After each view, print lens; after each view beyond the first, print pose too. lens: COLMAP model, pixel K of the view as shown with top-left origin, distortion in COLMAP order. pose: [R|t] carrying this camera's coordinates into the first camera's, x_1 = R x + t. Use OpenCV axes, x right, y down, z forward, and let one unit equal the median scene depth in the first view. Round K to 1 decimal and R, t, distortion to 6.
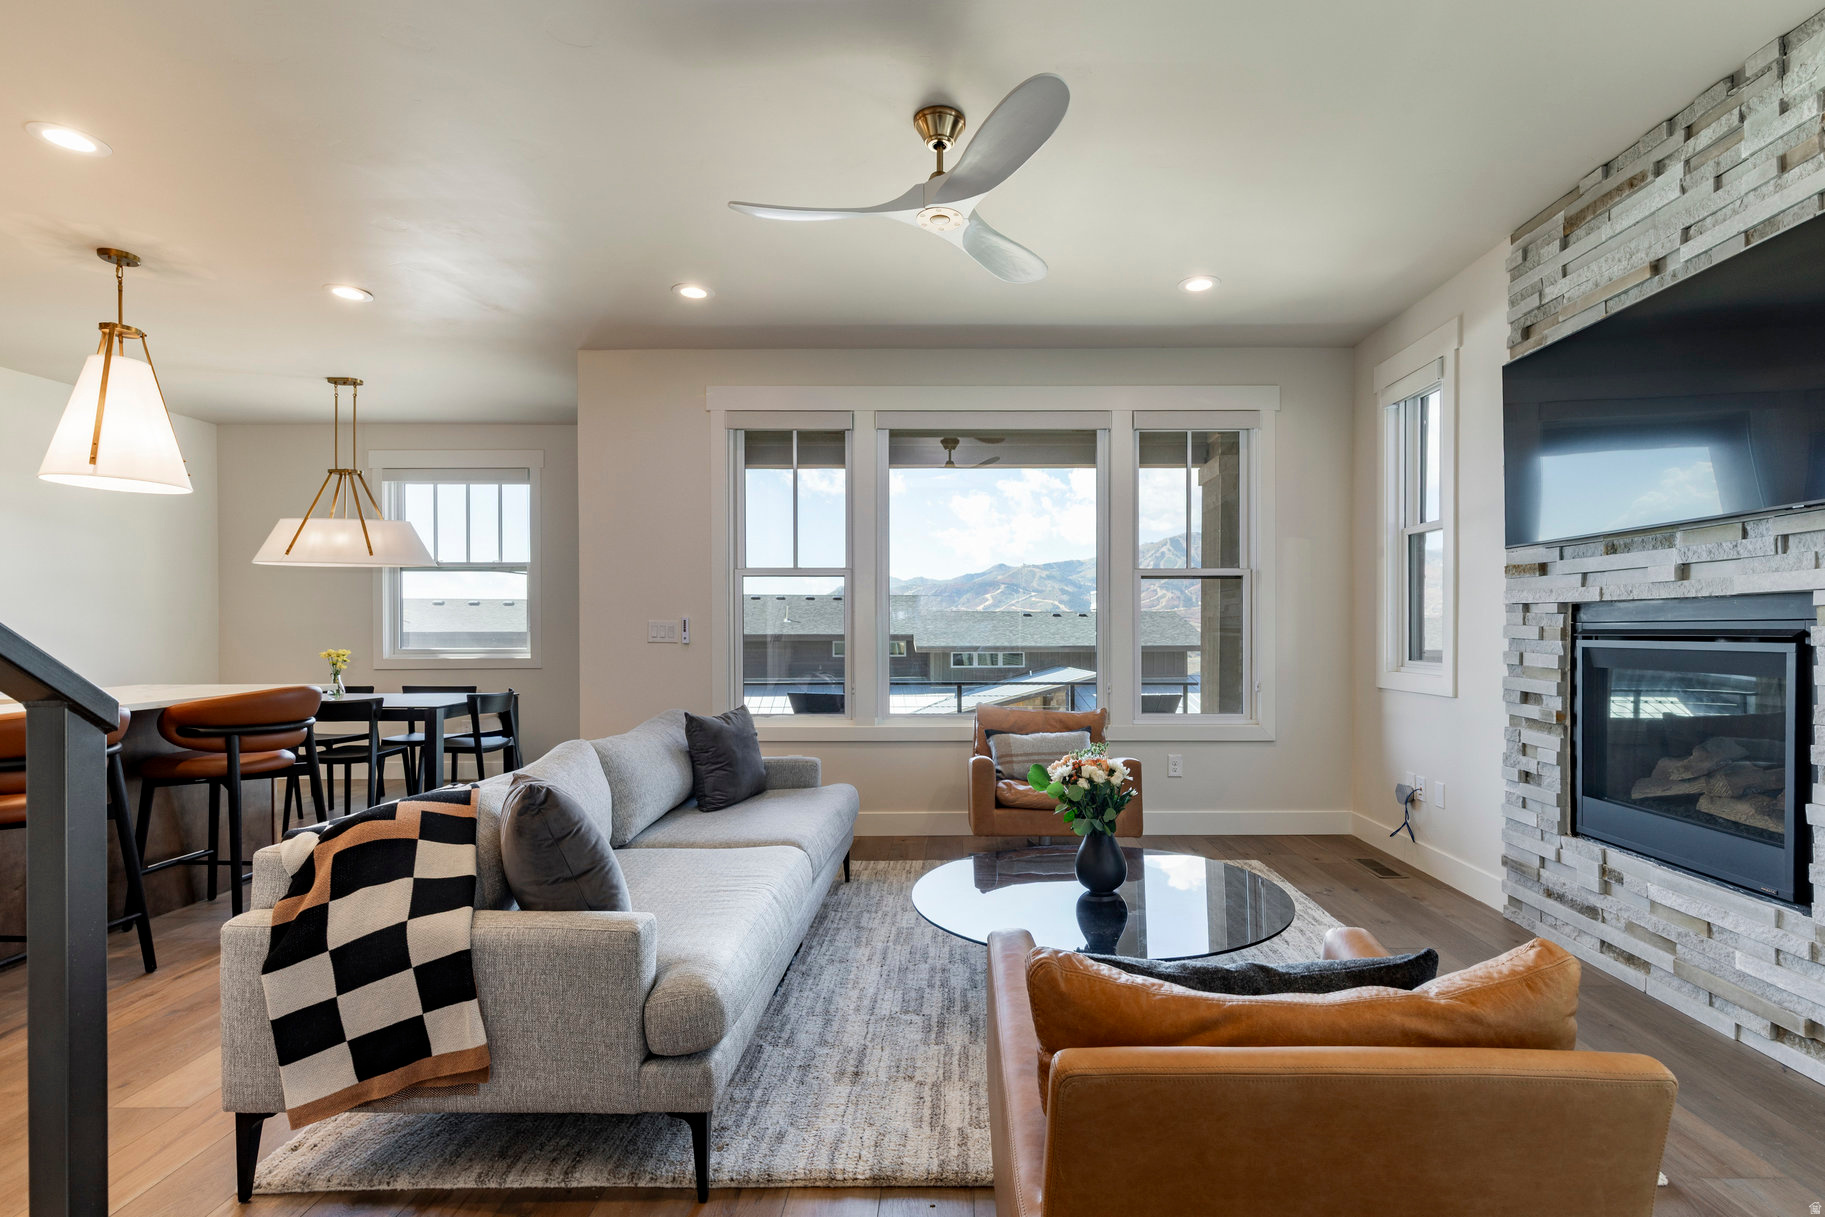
lens RADIAL K [[843.8, 0, 968.0], [0, 843.8, 629.5], [0, 0, 1]] dist [-0.001535, -0.000535]
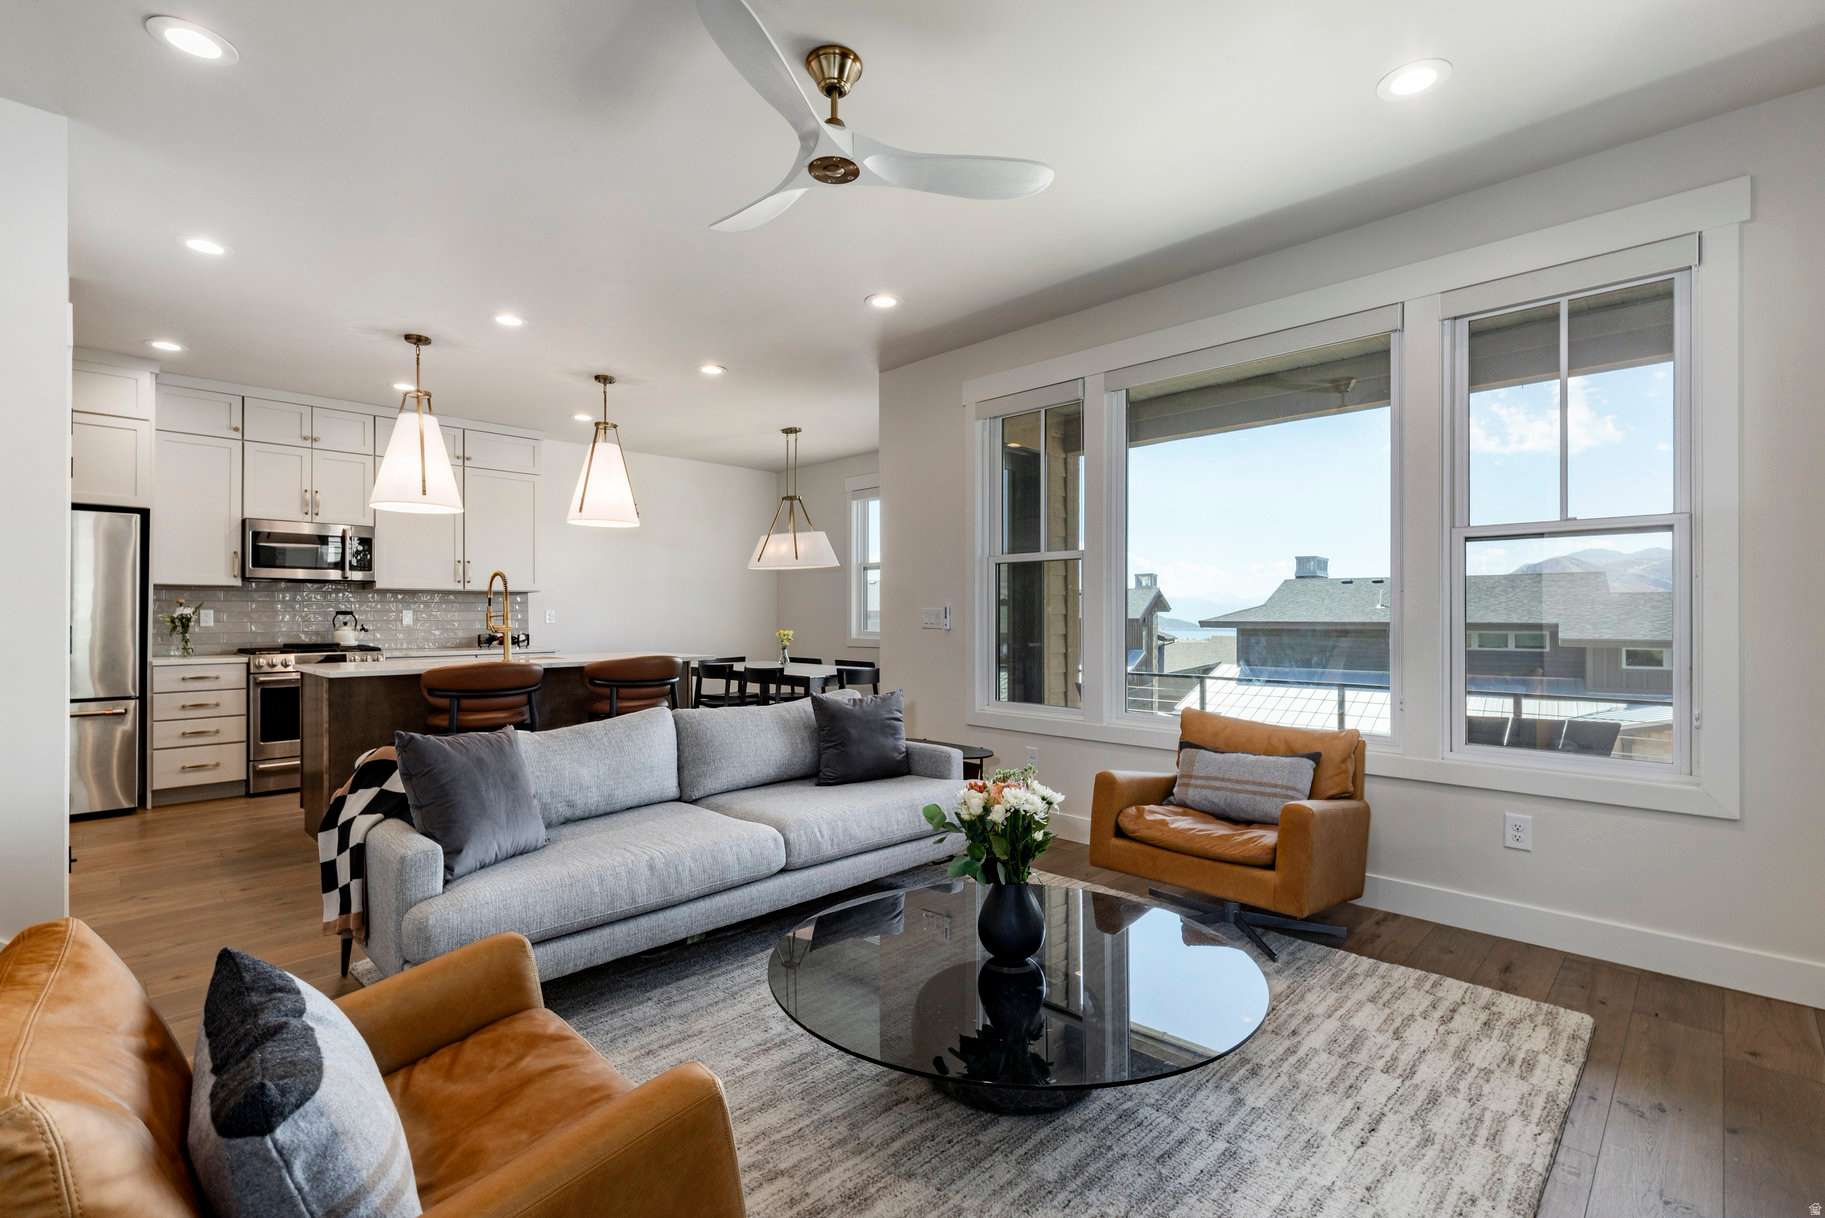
lens RADIAL K [[829.2, 0, 912.5], [0, 829.2, 609.0], [0, 0, 1]] dist [0.009810, -0.000157]
pose [[0.705539, -0.003640, -0.708661, 0.371676], [-0.002085, 0.999972, -0.007212, -0.001832], [0.708668, 0.006566, 0.705512, 0.234275]]
